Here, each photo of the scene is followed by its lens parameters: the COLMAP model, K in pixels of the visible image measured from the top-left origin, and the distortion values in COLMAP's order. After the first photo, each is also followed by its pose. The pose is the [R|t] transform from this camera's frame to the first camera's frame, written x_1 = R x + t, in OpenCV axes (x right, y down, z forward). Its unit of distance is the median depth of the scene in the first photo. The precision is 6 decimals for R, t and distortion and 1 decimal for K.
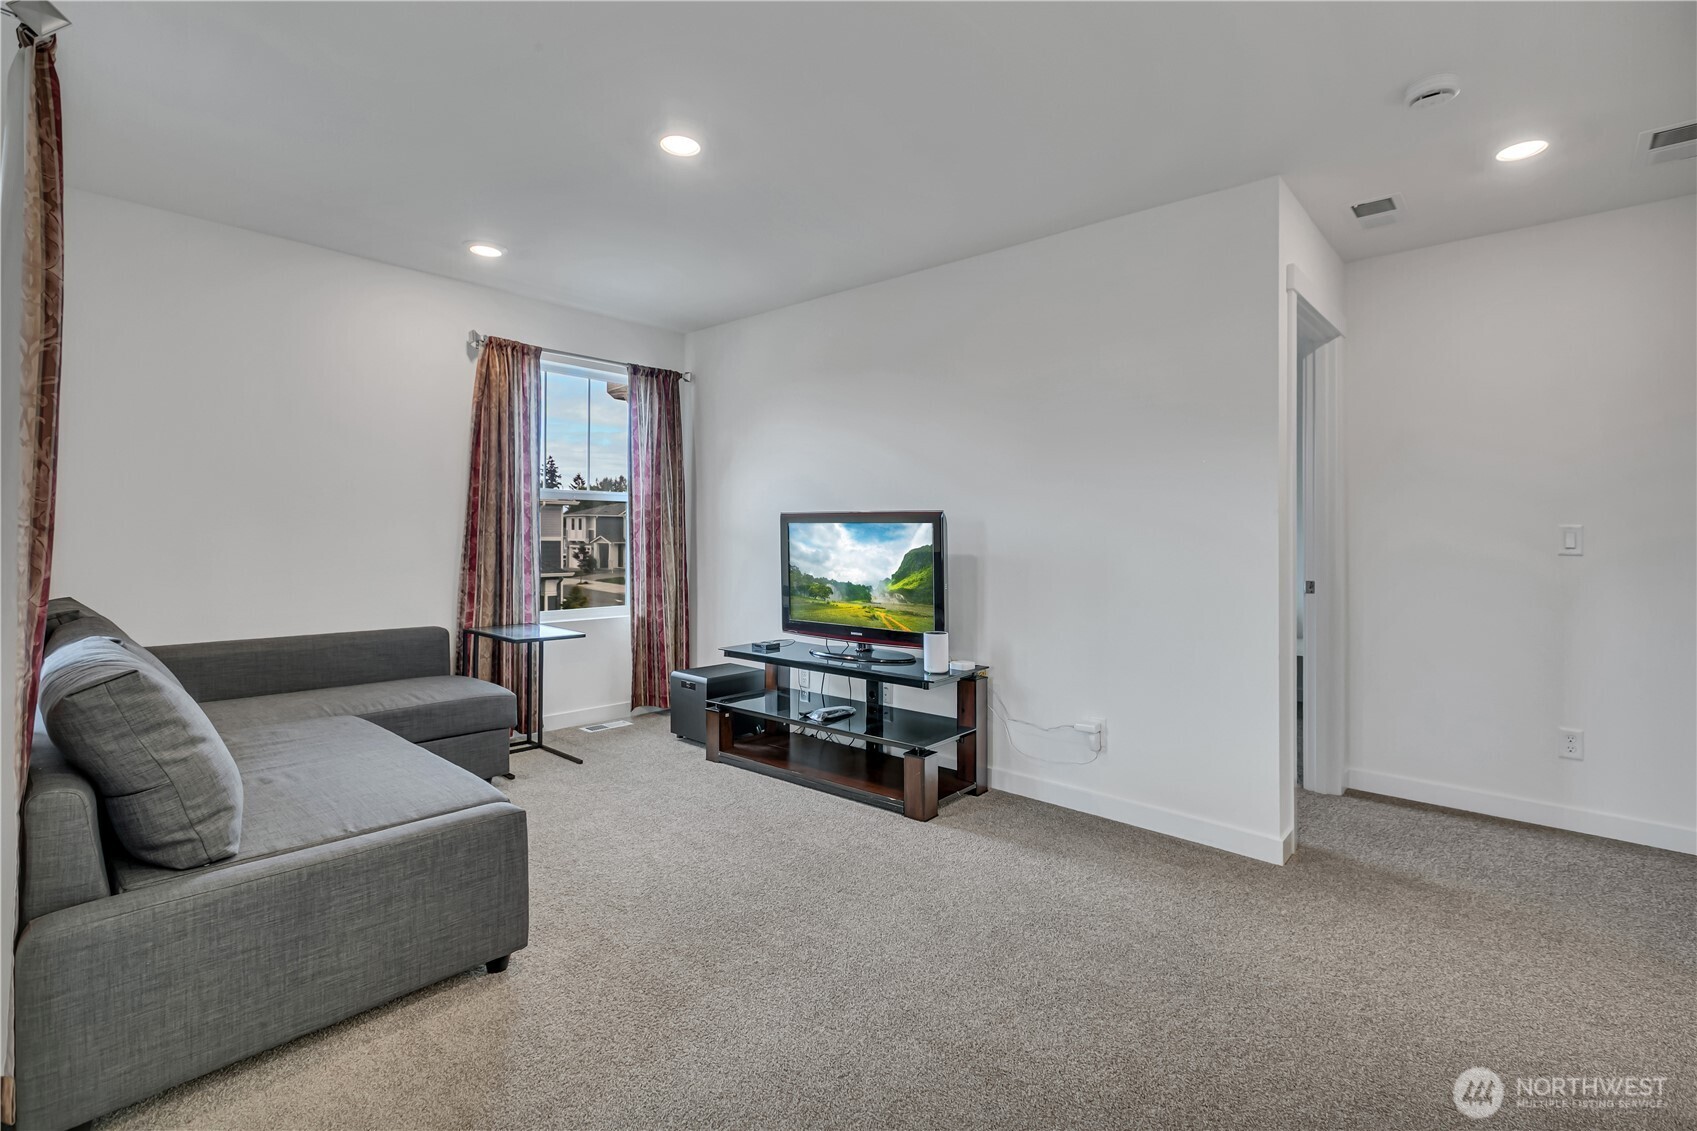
lens RADIAL K [[794.5, 0, 842.2], [0, 794.5, 529.1], [0, 0, 1]] dist [-0.001751, 0.000161]
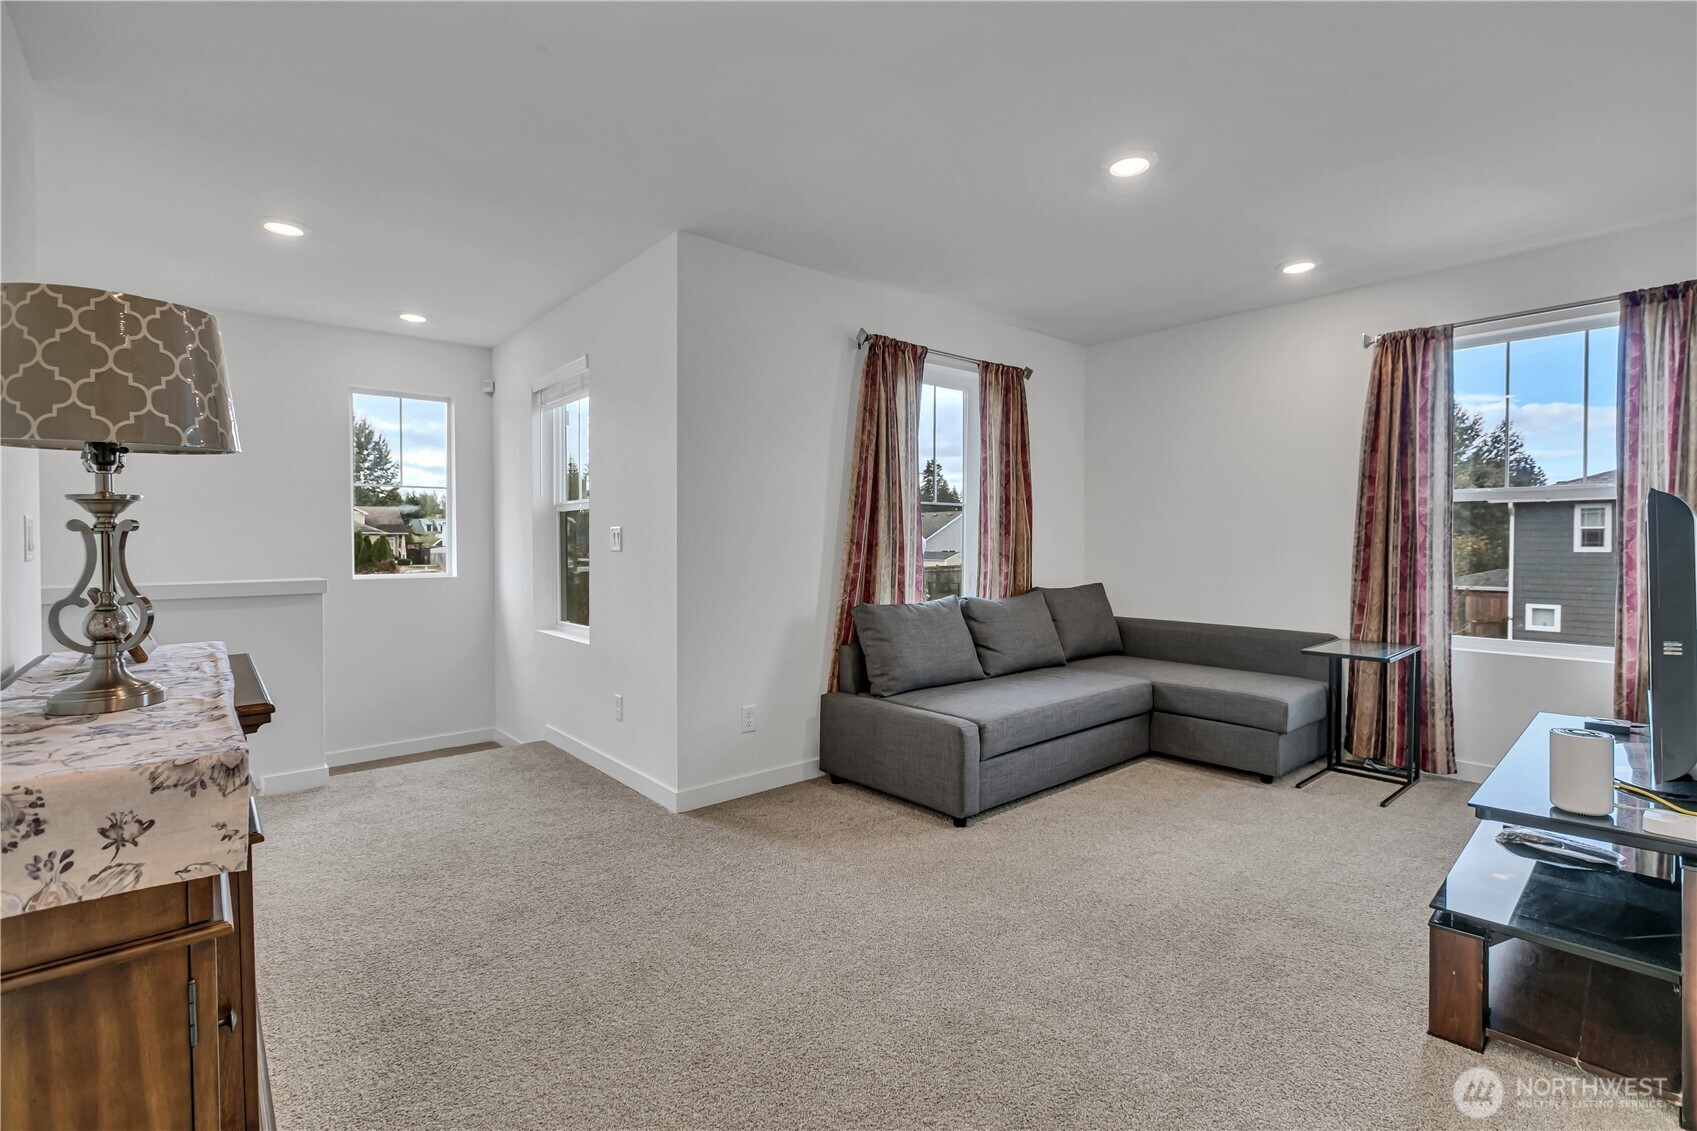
lens RADIAL K [[794.5, 0, 842.2], [0, 794.5, 529.1], [0, 0, 1]] dist [-0.001751, 0.000161]
pose [[-0.120716, -0.020214, -0.992481, 0.573544], [0.007778, 0.999743, -0.021308, 0.003278], [0.992657, -0.010292, -0.120528, 0.484161]]
